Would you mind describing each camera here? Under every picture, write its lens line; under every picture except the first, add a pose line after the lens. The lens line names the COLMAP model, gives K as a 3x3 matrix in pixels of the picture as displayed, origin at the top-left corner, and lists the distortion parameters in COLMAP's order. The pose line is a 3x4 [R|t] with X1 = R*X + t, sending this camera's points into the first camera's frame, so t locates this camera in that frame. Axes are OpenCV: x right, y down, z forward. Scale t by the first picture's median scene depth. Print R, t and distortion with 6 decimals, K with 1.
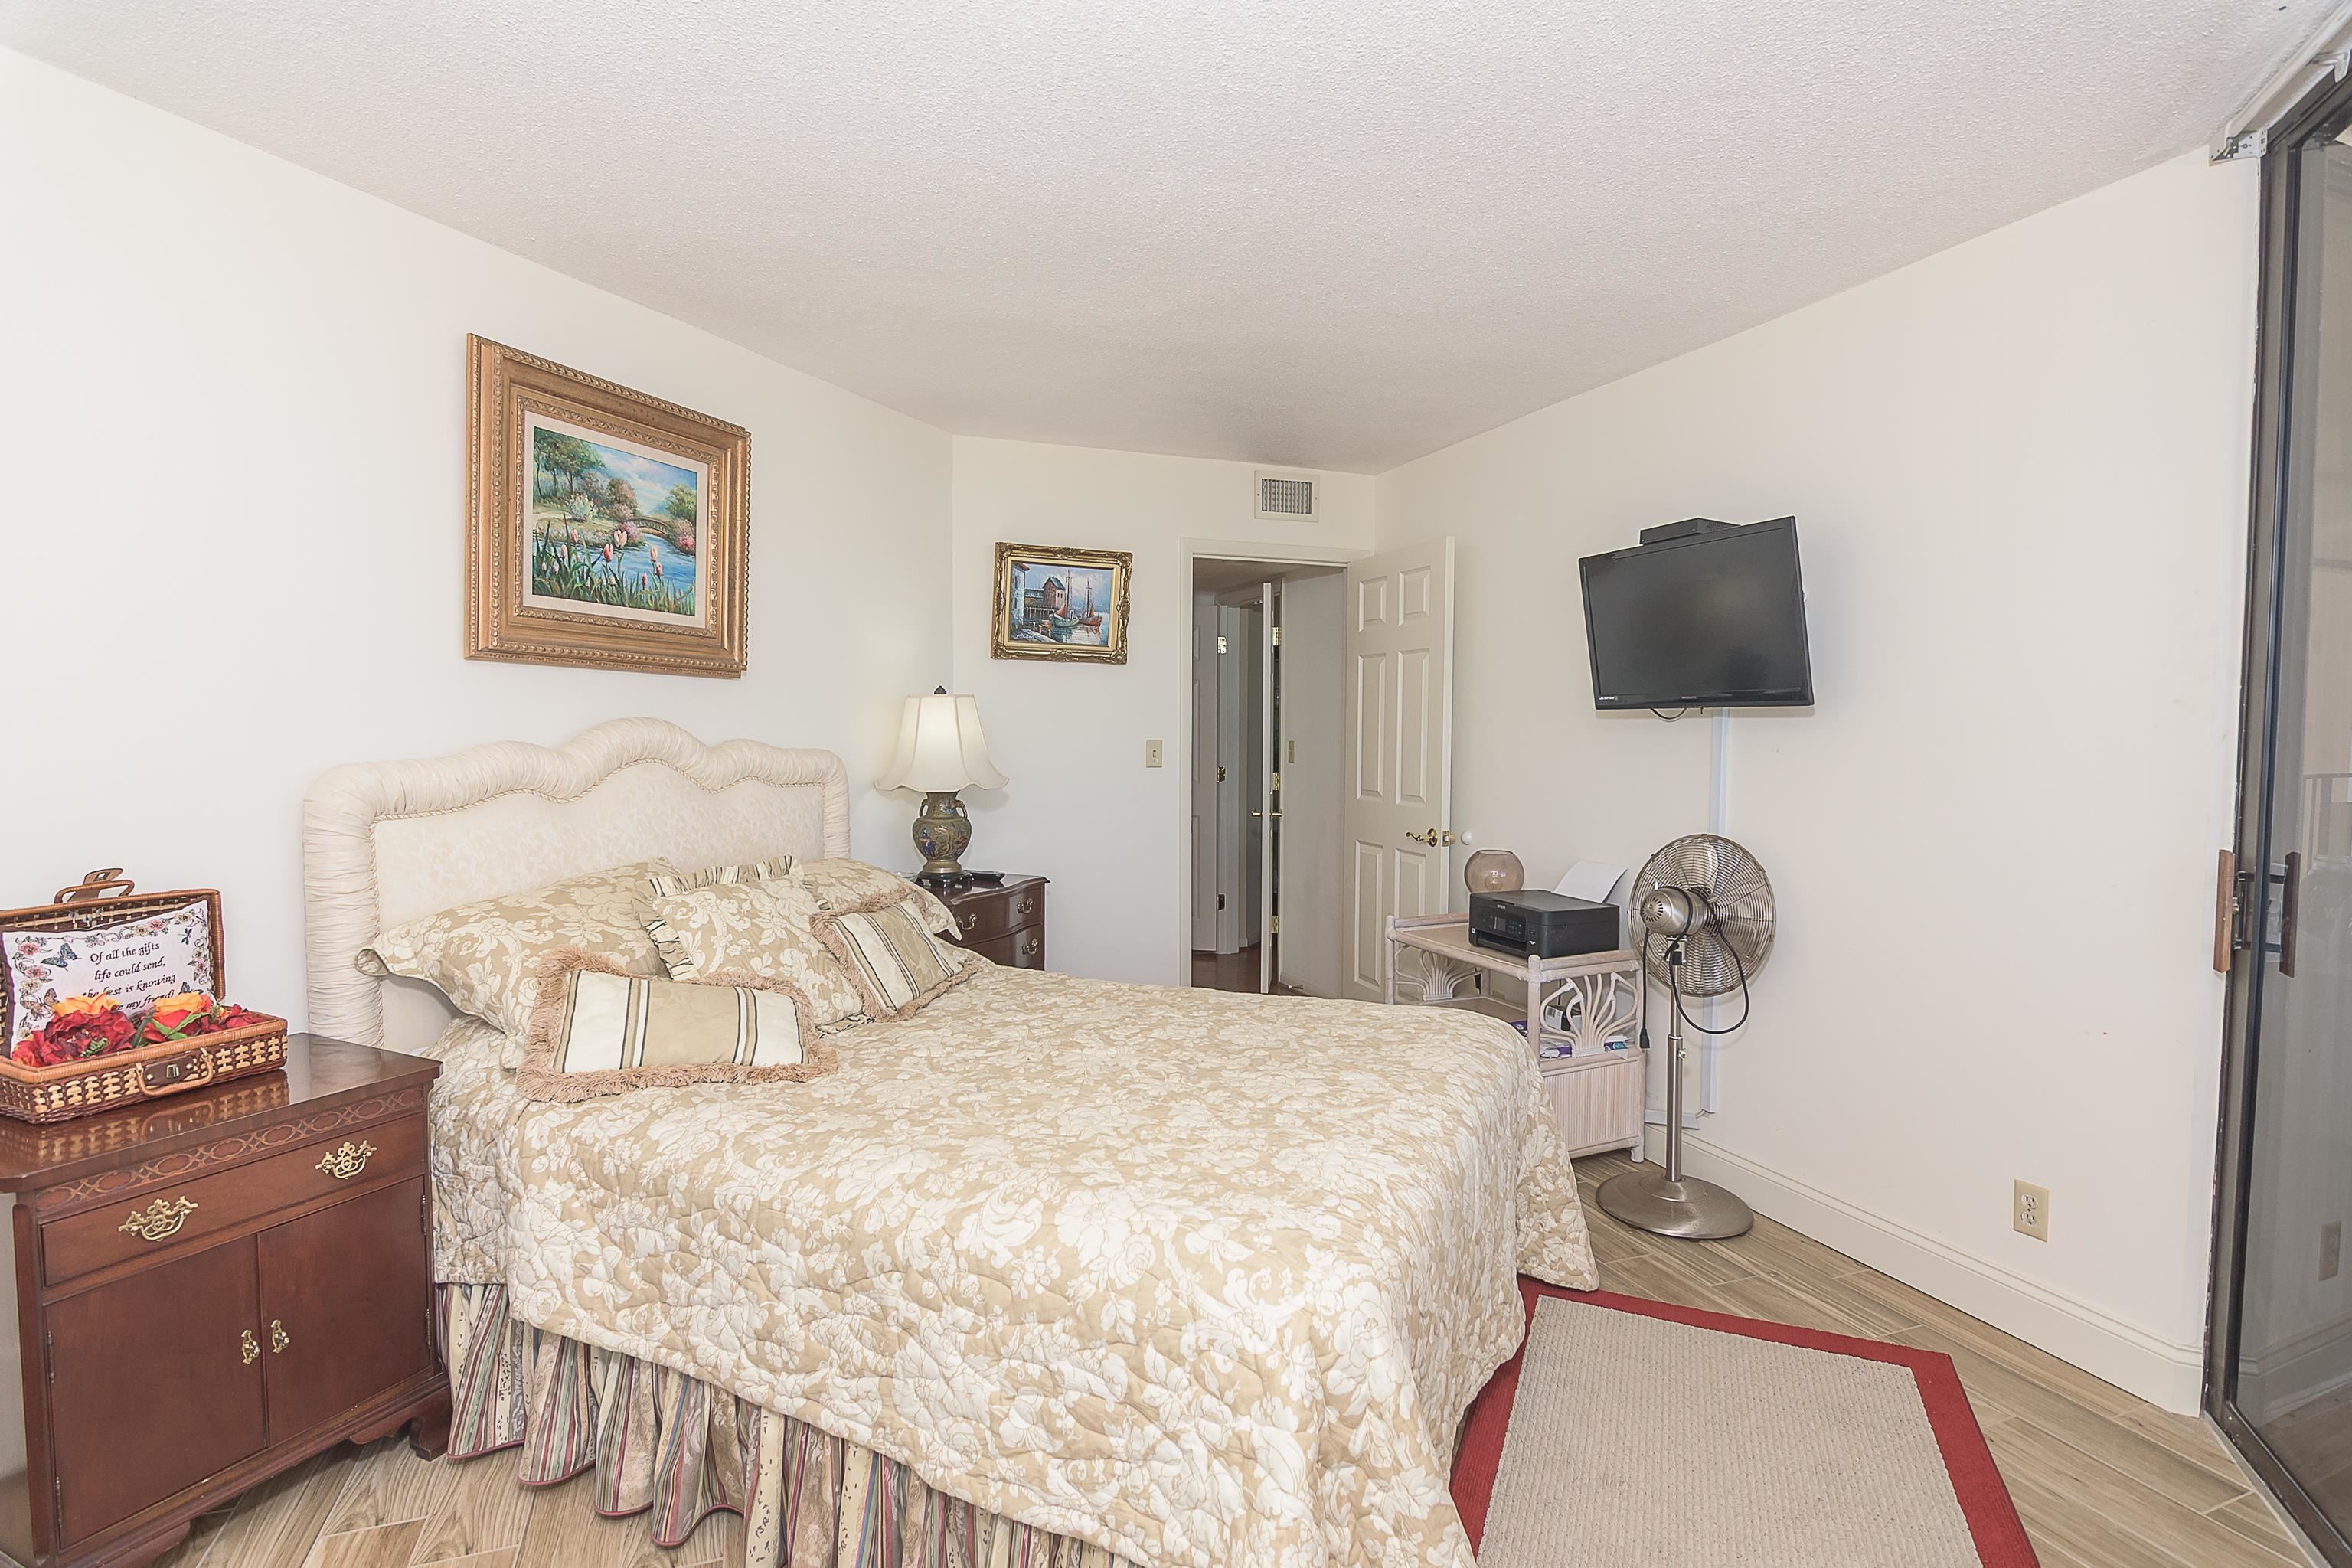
lens RADIAL K [[1129.4, 0, 1156.2], [0, 1129.4, 783.4], [0, 0, 1]] dist [-0.001769, -0.007627]
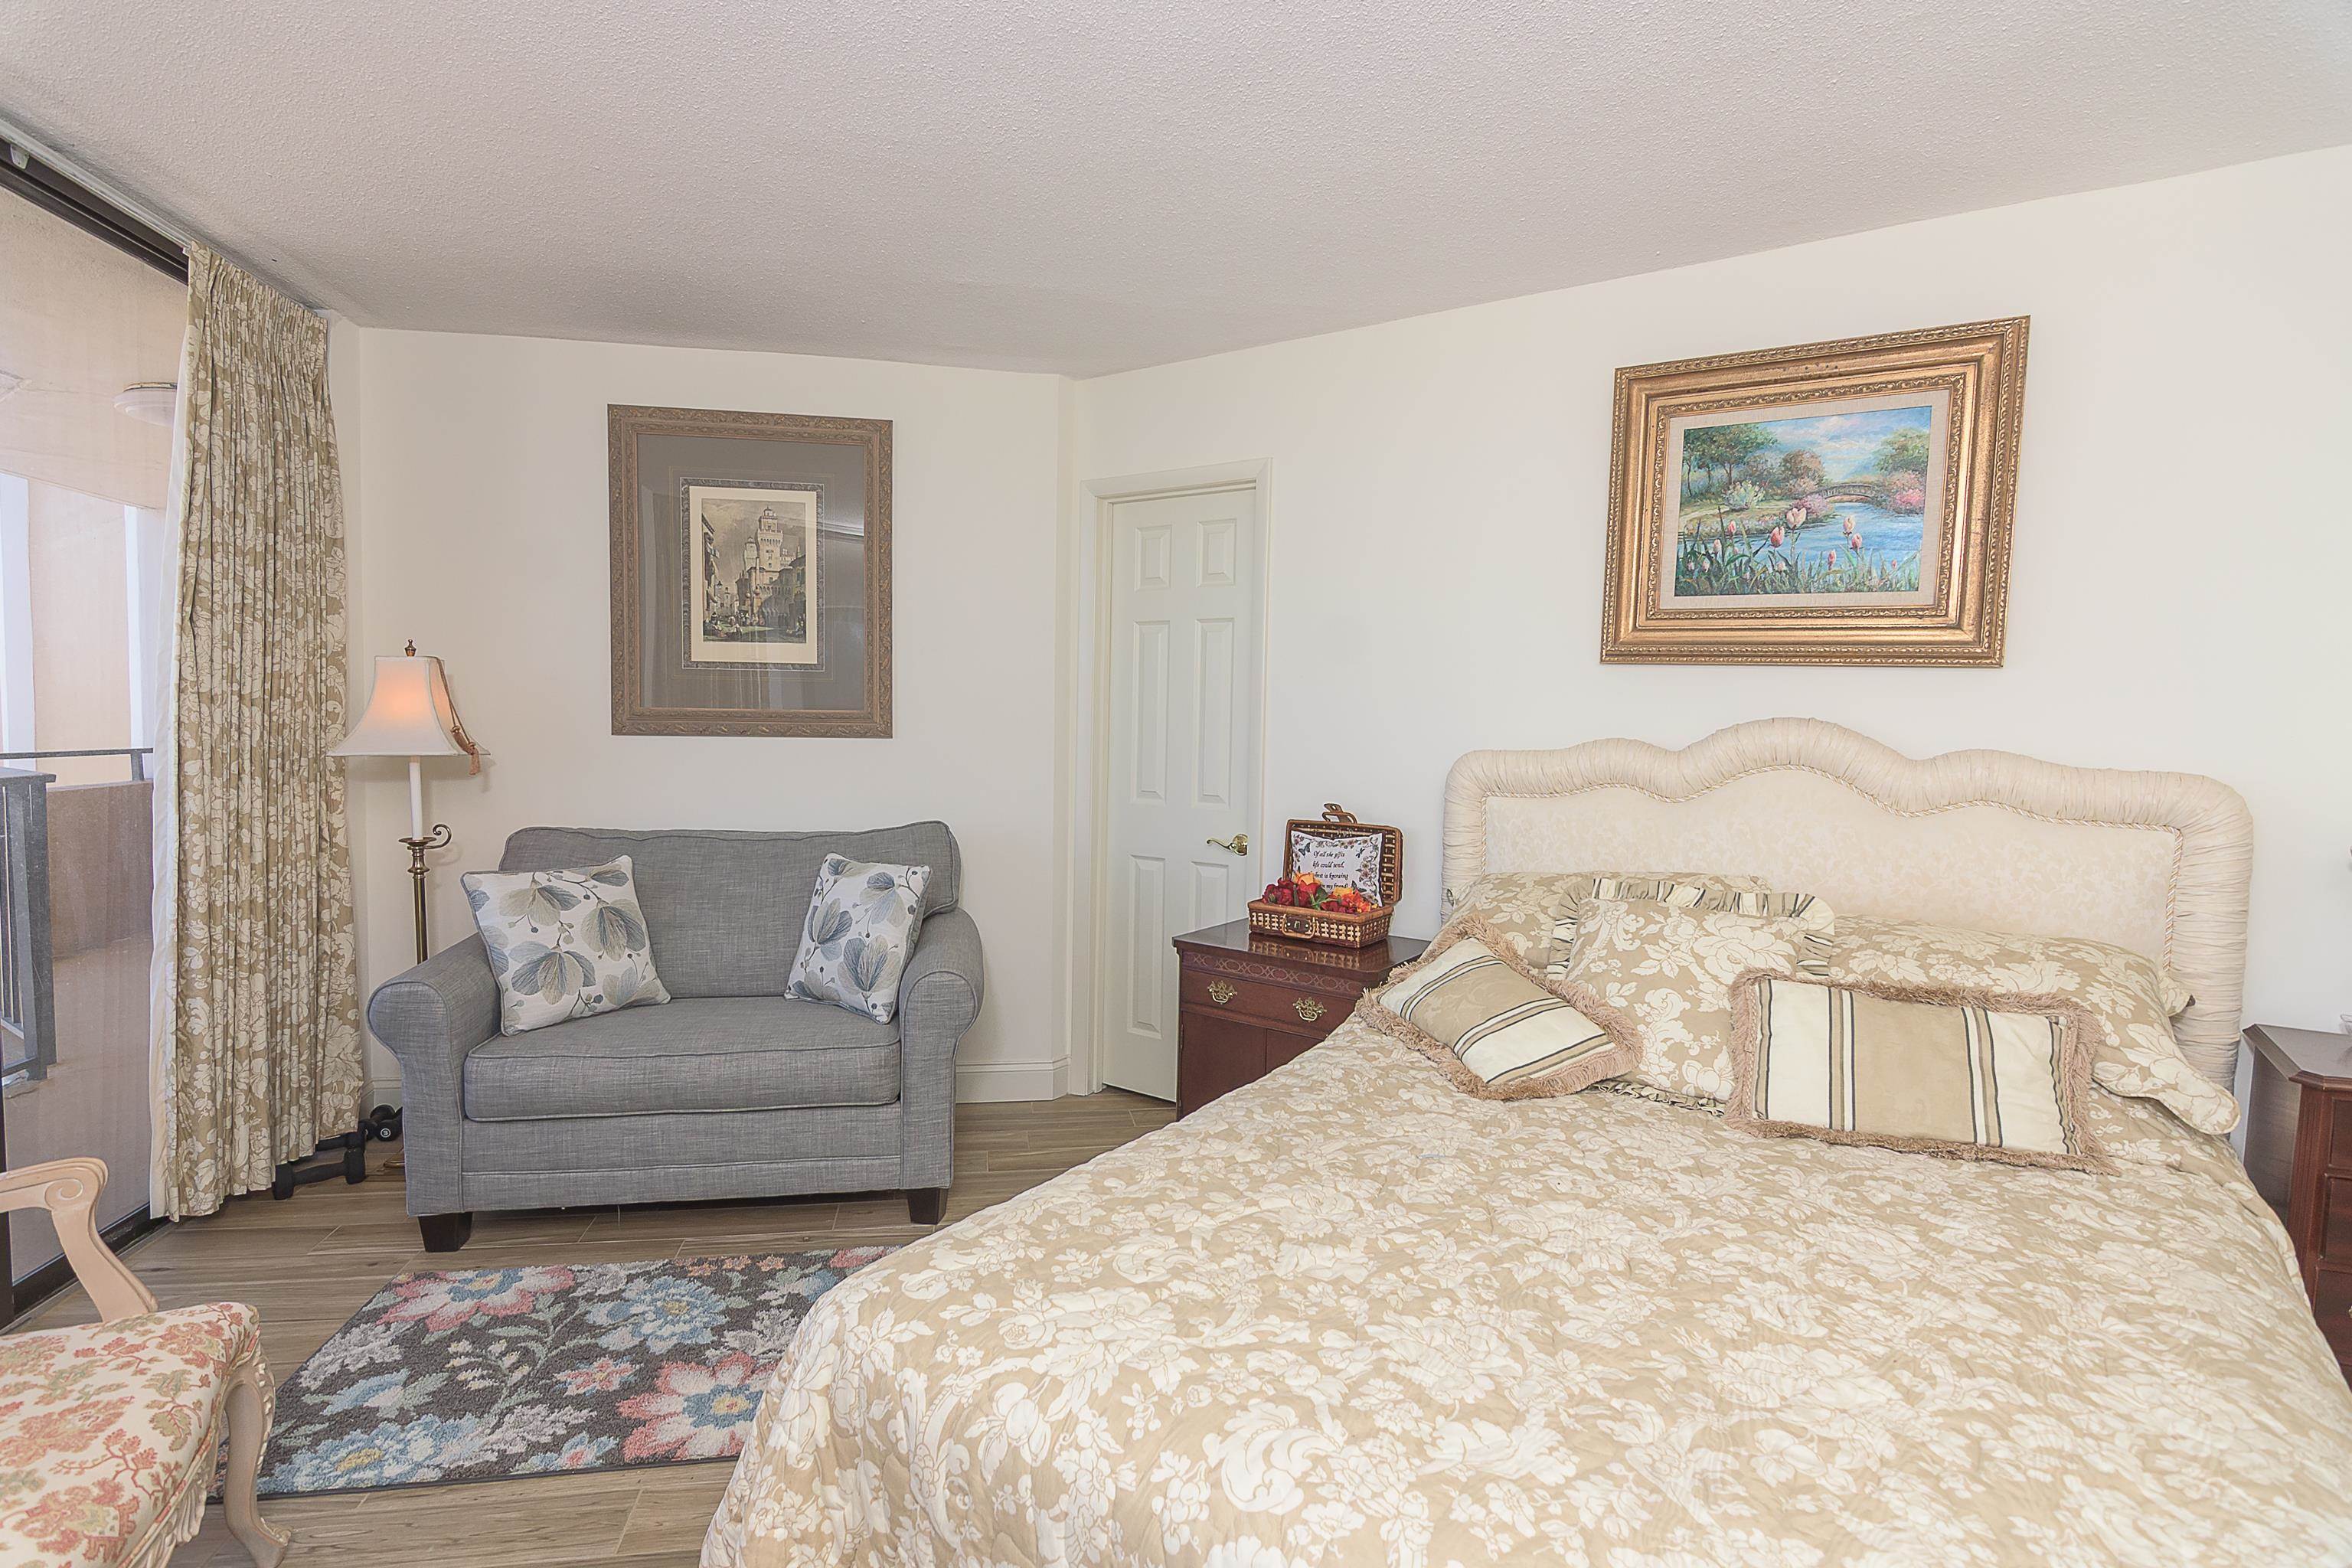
lens RADIAL K [[1129.4, 0, 1156.2], [0, 1129.4, 783.4], [0, 0, 1]] dist [-0.001769, -0.007627]
pose [[-0.179048, 0.060303, -0.981990, 0.533183], [-0.065454, 0.995178, 0.073048, -0.041780], [0.981661, 0.077355, -0.174238, 0.712933]]
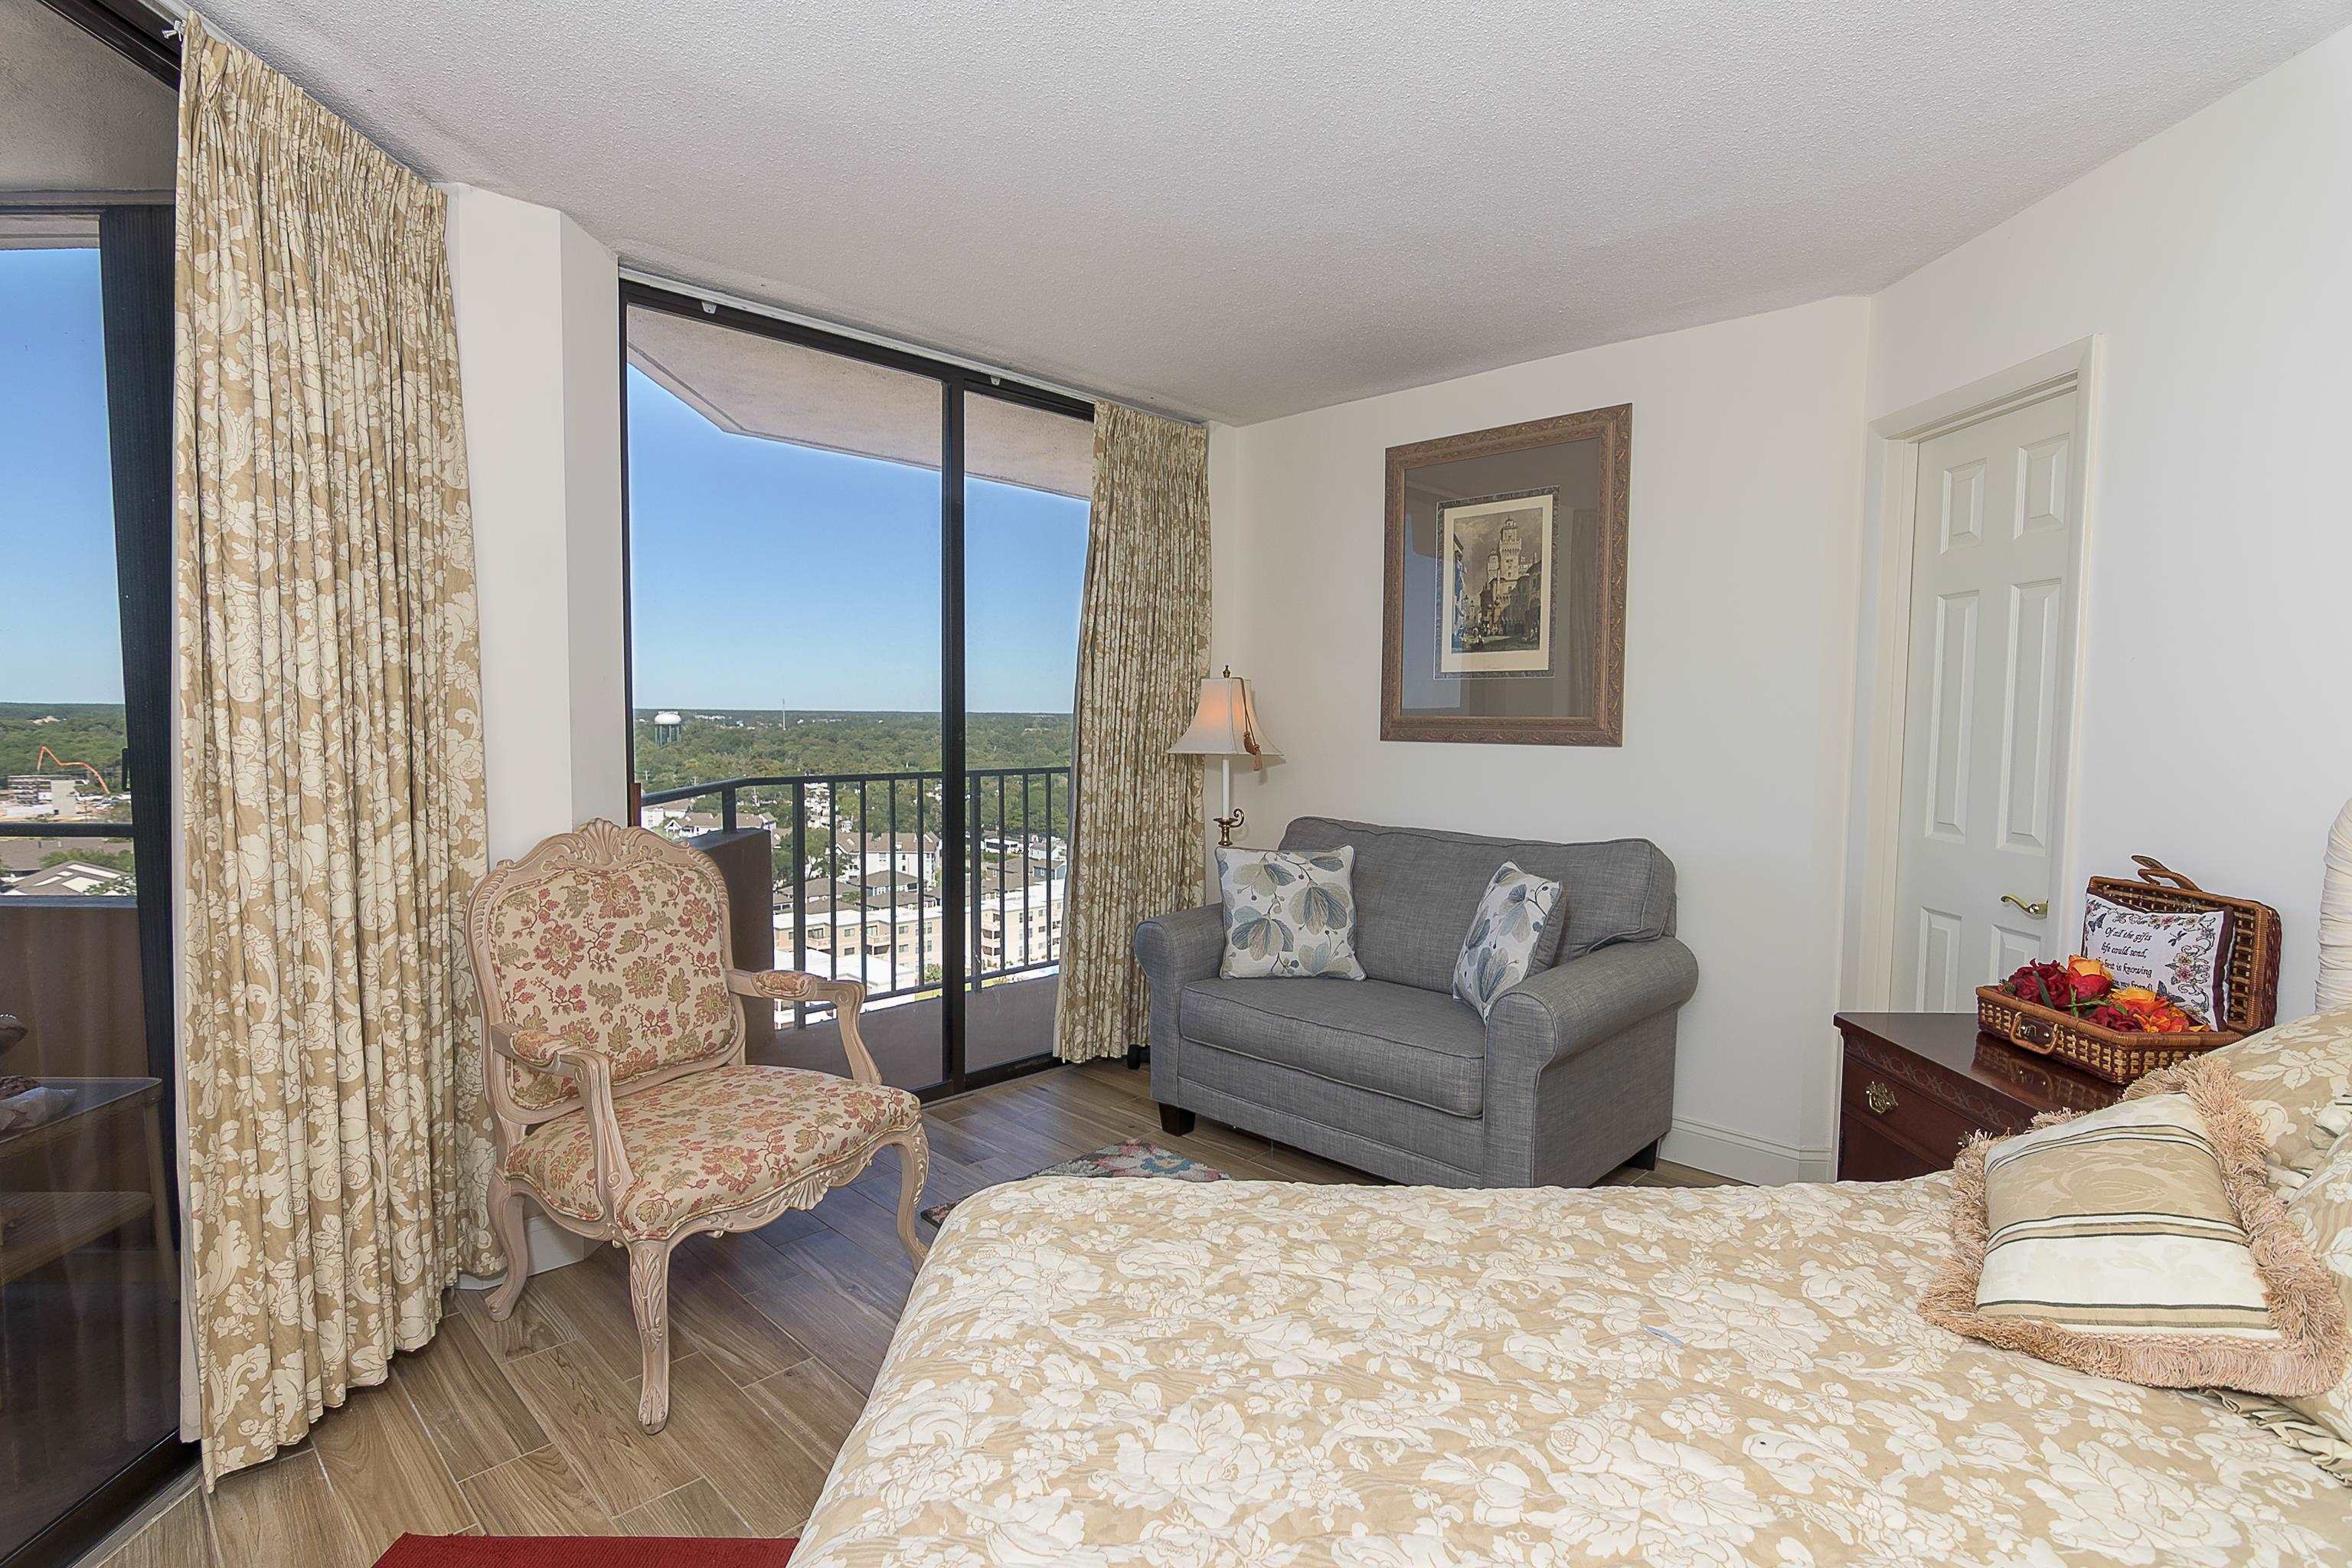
lens RADIAL K [[1129.4, 0, 1156.2], [0, 1129.4, 783.4], [0, 0, 1]] dist [-0.001769, -0.007627]
pose [[-0.902507, 0.022157, -0.430105, 0.258842], [-0.027341, 0.993713, 0.108563, -0.057792], [0.429806, 0.109739, -0.896228, 1.067530]]
